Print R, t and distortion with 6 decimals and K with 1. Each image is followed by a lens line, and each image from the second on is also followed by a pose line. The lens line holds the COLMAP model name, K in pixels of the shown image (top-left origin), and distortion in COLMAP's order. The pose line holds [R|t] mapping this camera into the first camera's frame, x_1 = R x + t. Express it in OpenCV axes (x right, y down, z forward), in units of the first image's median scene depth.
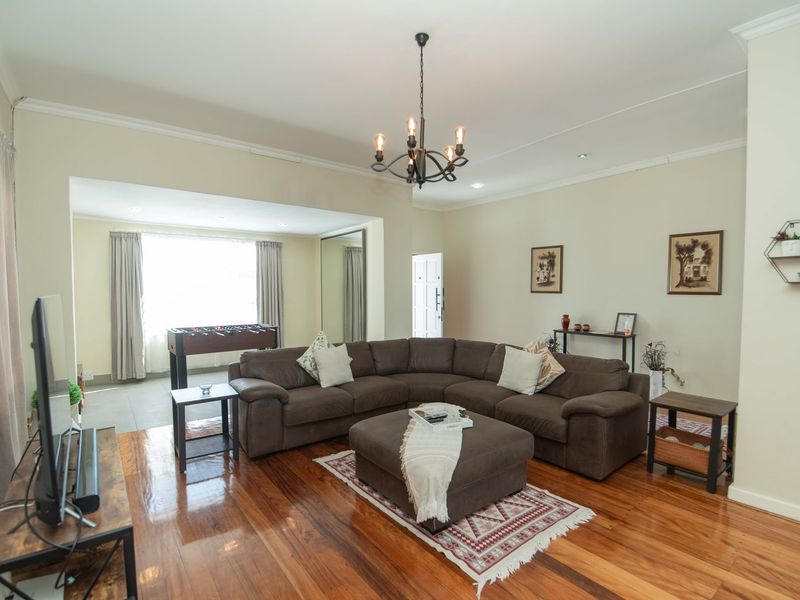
lens RADIAL K [[405.9, 0, 403.9], [0, 405.9, 306.5], [0, 0, 1]] dist [-0.022595, -0.000857]
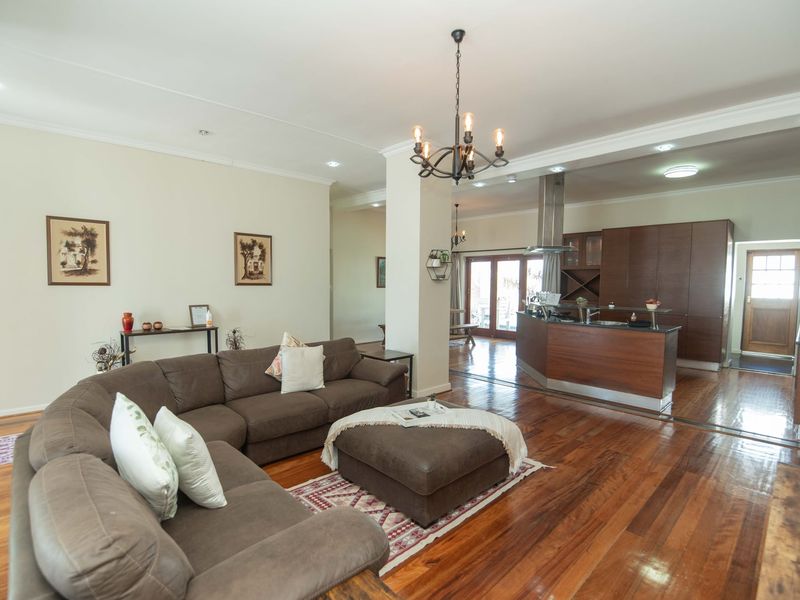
lens RADIAL K [[405.9, 0, 403.3], [0, 405.9, 302.0], [0, 0, 1]] dist [-0.022595, -0.000857]
pose [[-0.127734, -0.048913, 0.990602, -0.477174], [0.033100, 0.998017, 0.053547, -0.027011], [-0.991256, 0.039628, -0.125861, 0.629623]]
